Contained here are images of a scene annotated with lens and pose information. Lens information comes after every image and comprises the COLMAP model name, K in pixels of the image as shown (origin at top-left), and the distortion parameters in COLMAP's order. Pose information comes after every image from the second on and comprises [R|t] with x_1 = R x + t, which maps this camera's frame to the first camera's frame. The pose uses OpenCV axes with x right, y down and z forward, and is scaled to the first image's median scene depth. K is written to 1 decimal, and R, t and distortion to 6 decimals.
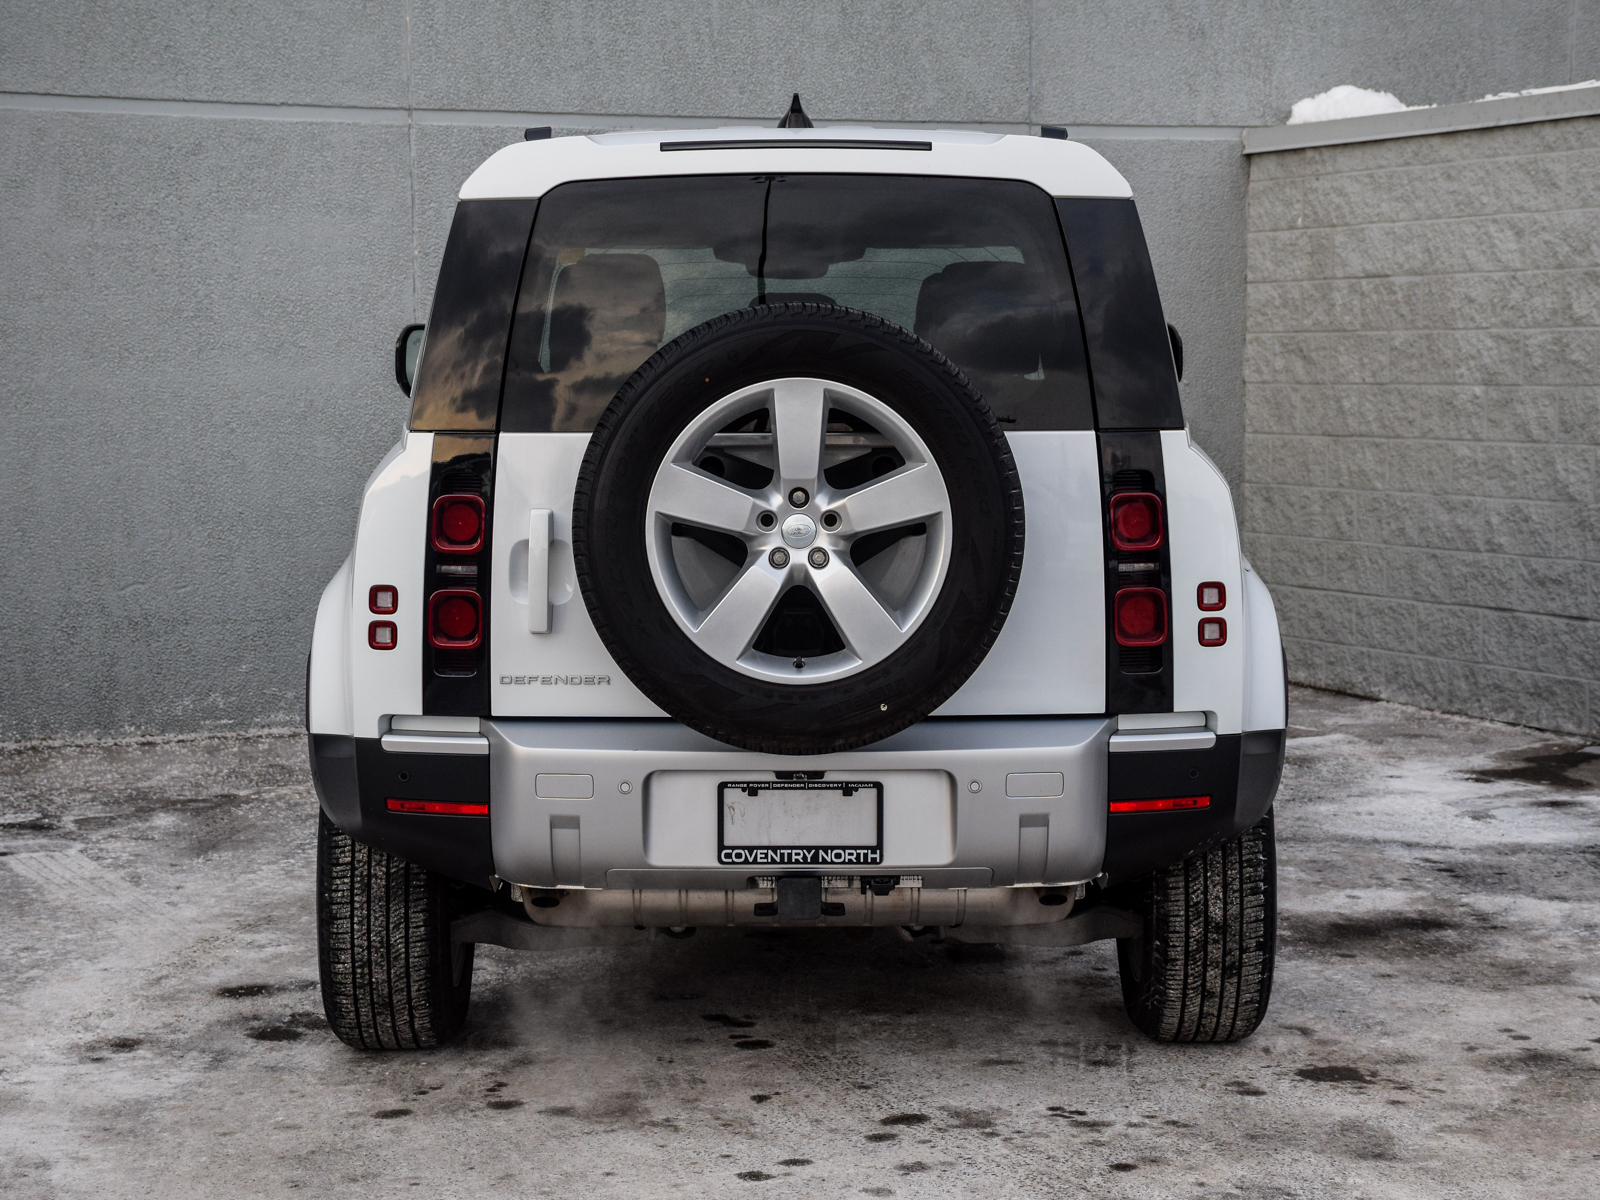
lens RADIAL K [[3122.1, 0, 800.0], [0, 3122.1, 600.0], [0, 0, 1]] dist [0.274674, 0.381980]
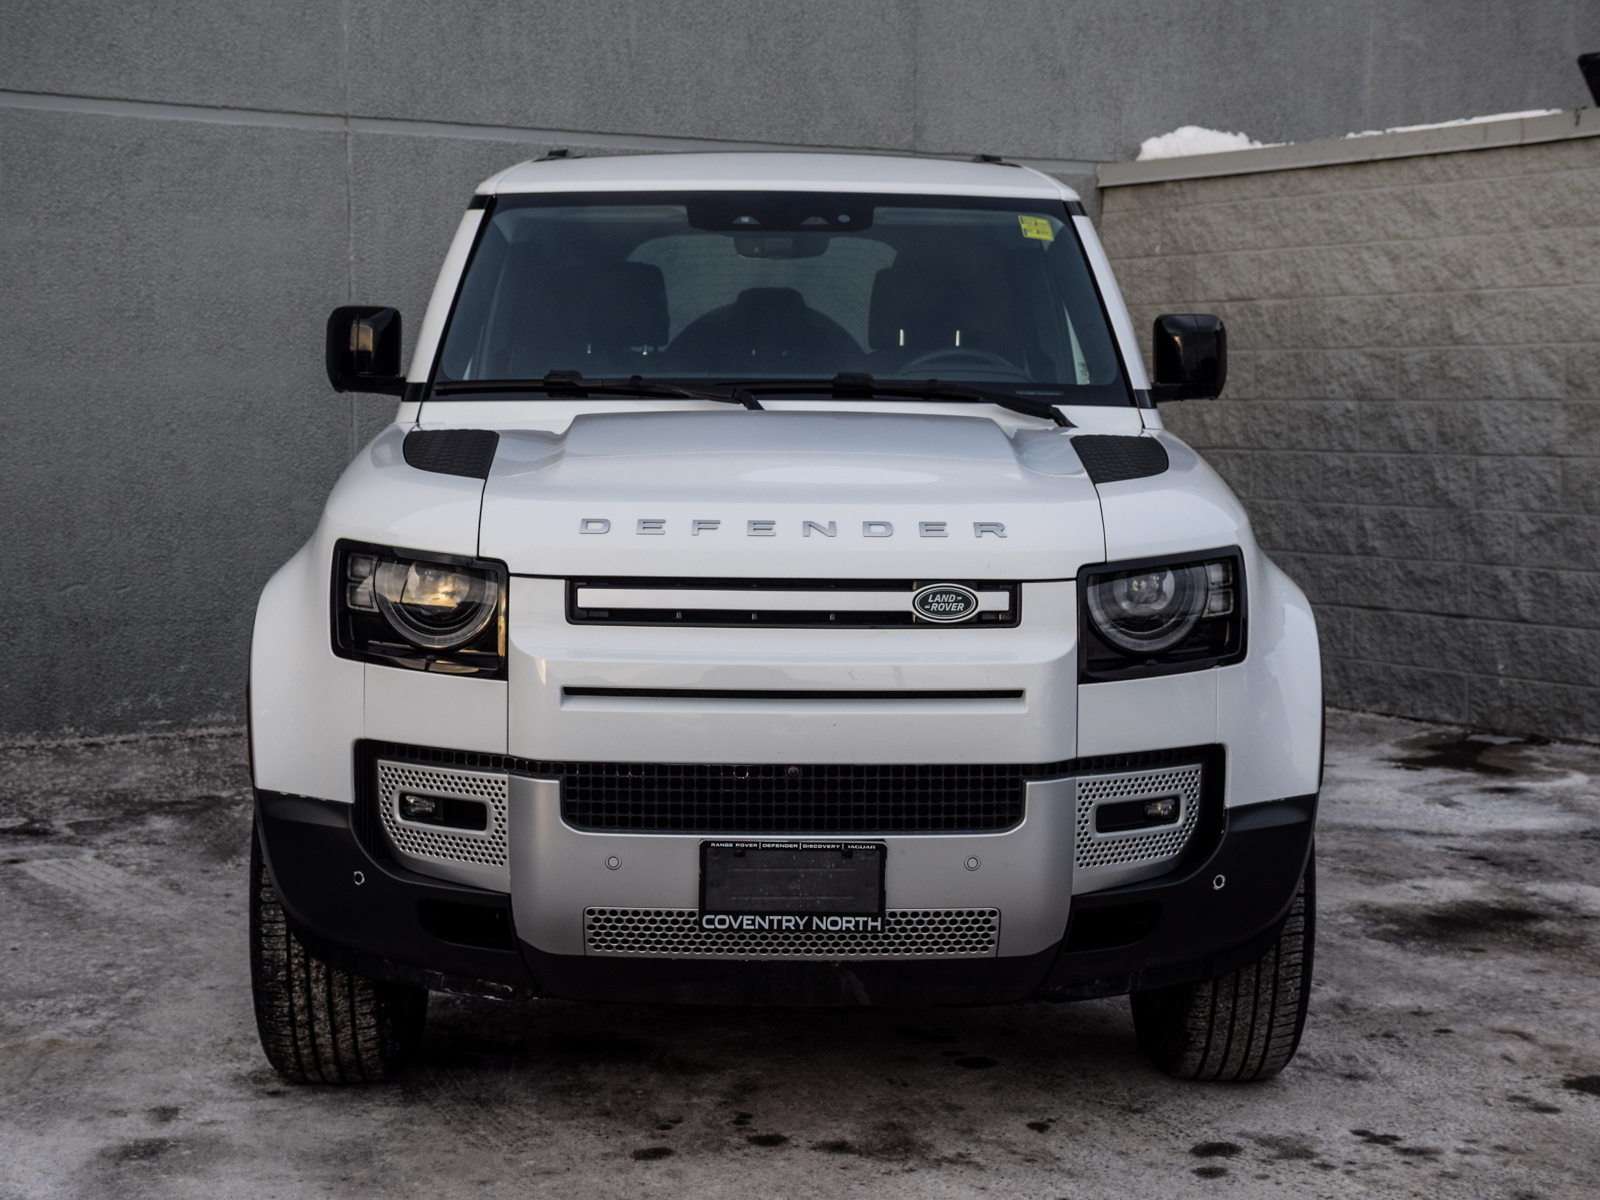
lens RADIAL K [[2682.6, 0, 800.0], [0, 2682.6, 600.0], [0, 0, 1]] dist [0.151756, 0.393581]
pose [[0.989753, -0.001058, 0.142787, -0.104819], [0.001652, 0.999990, -0.004042, 0.003617], [-0.142781, 0.004237, 0.989745, 0.119369]]
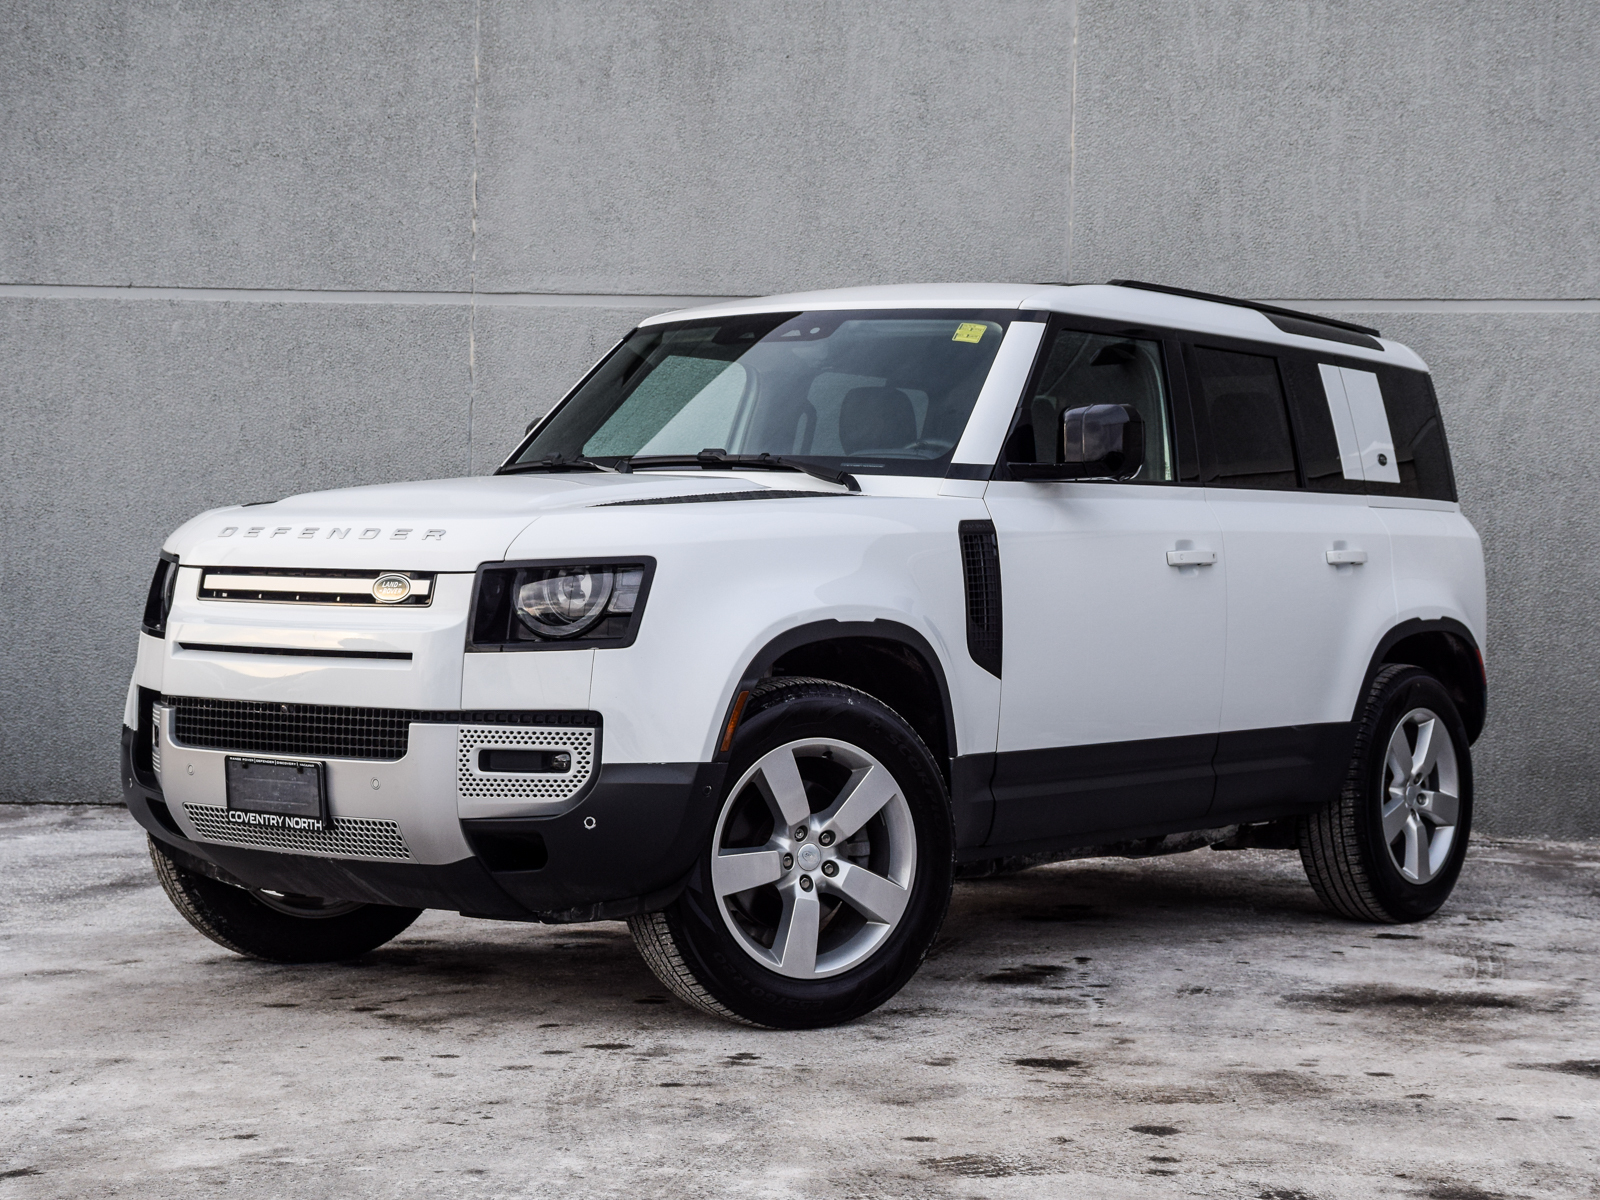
lens RADIAL K [[2715.2, 0, 800.0], [0, 2715.2, 600.0], [0, 0, 1]] dist [0.152155, 0.247033]
pose [[0.864122, 0.023535, -0.502733, 0.304039], [-0.070544, 0.994709, -0.074688, 0.038461], [0.498315, 0.100004, 0.861209, 0.092288]]
